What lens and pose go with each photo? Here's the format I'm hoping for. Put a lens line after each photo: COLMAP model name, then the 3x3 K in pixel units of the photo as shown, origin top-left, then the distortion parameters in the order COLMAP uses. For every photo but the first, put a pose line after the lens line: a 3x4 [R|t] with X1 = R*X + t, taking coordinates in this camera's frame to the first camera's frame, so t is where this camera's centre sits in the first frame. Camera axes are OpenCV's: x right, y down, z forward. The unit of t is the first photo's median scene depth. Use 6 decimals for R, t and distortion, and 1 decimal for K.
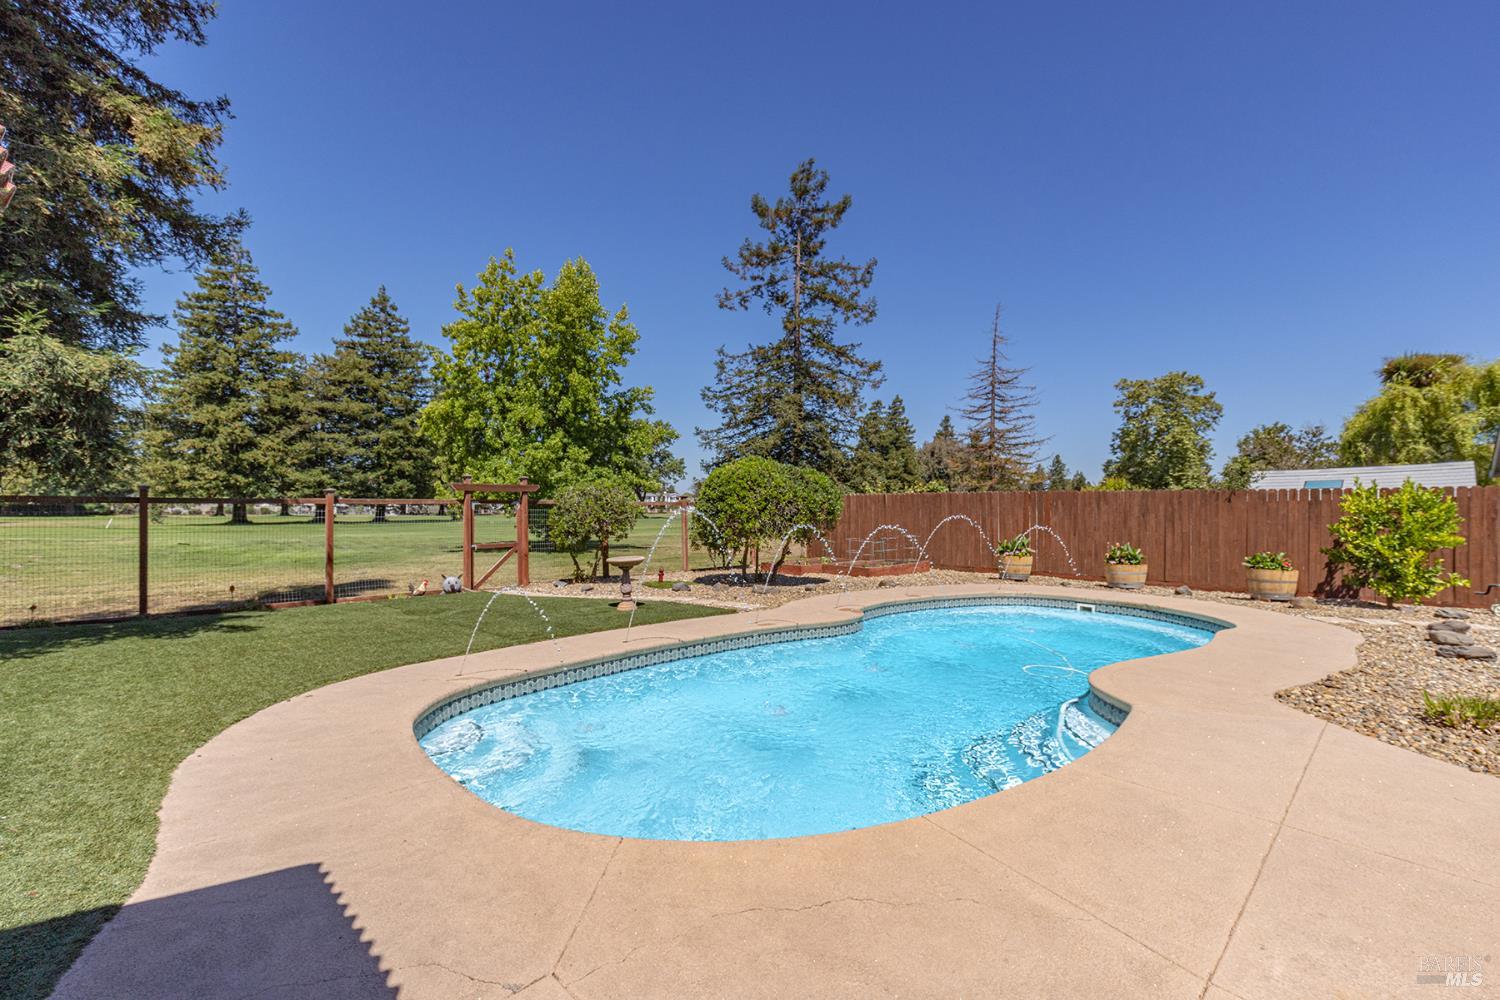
lens RADIAL K [[668.1, 0, 757.6], [0, 668.1, 506.3], [0, 0, 1]] dist [0.002677, 0.000358]
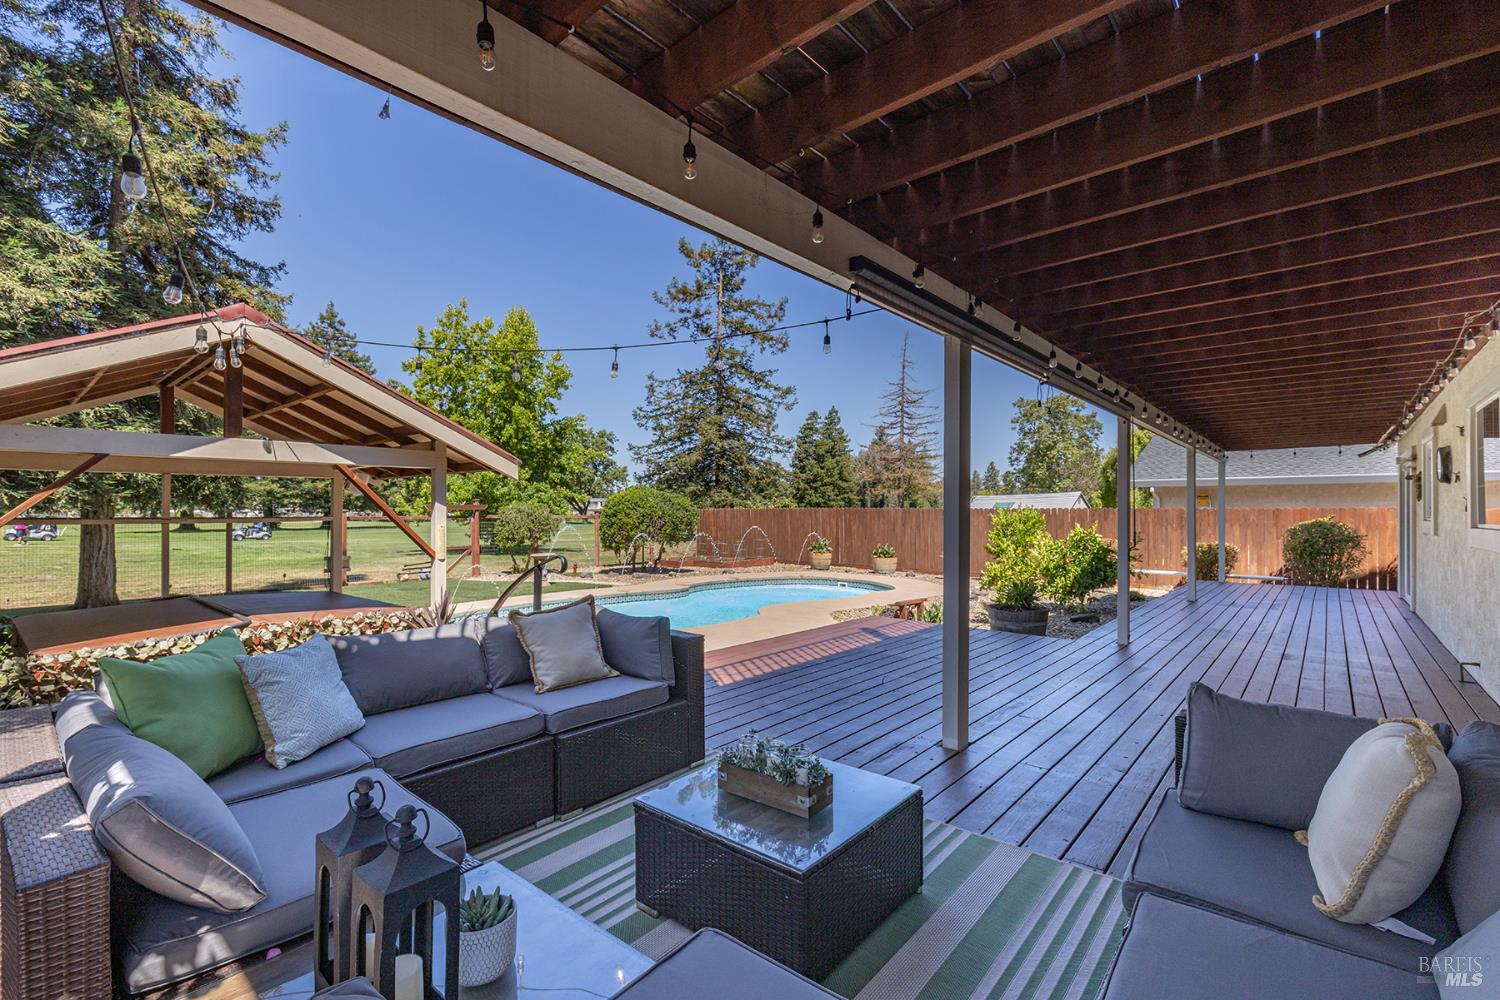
lens RADIAL K [[668.1, 0, 757.6], [0, 668.1, 506.3], [0, 0, 1]] dist [0.002677, 0.000358]
pose [[0.997354, -0.001486, 0.072687, 0.041158], [0.001941, 0.999979, -0.006179, -0.005669], [-0.072676, 0.006304, 0.997336, -0.132932]]
